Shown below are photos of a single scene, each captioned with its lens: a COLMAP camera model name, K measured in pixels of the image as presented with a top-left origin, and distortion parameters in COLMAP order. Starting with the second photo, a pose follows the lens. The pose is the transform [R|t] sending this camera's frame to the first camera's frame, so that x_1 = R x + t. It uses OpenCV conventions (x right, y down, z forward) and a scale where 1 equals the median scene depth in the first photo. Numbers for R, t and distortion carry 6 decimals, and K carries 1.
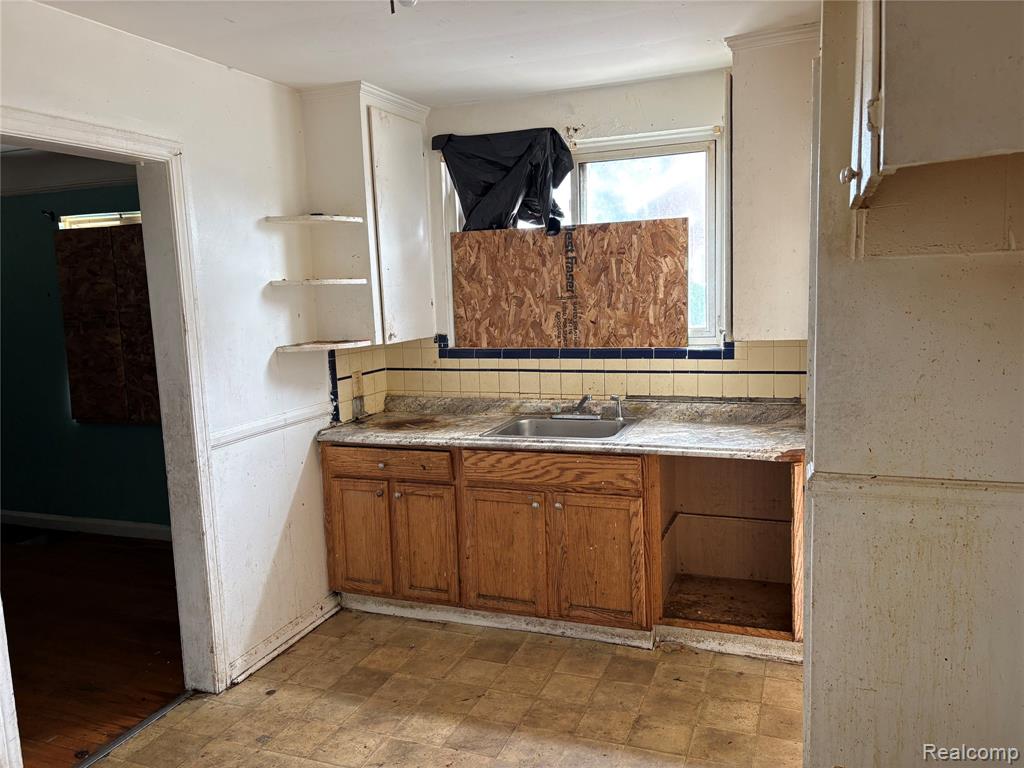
lens RADIAL K [[779.9, 0, 511.0], [0, 779.9, 384.1], [0, 0, 1]] dist [0.023350, -0.009659]
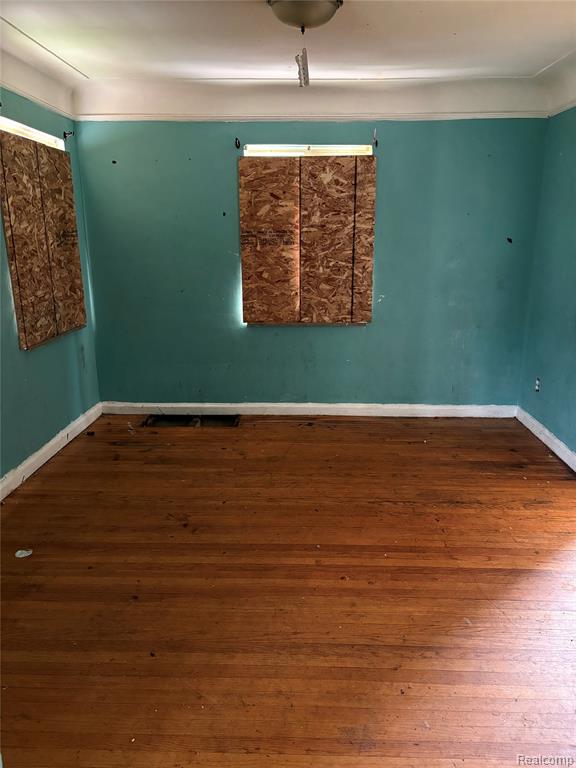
lens RADIAL K [[584.9, 0, 289.1], [0, 584.9, 383.9], [0, 0, 1]] dist [0.023350, -0.009659]
pose [[0.945595, -0.045683, 0.322124, -0.806138], [0.012063, 0.994335, 0.105604, 0.045232], [-0.325123, -0.095973, 0.940789, 0.136869]]
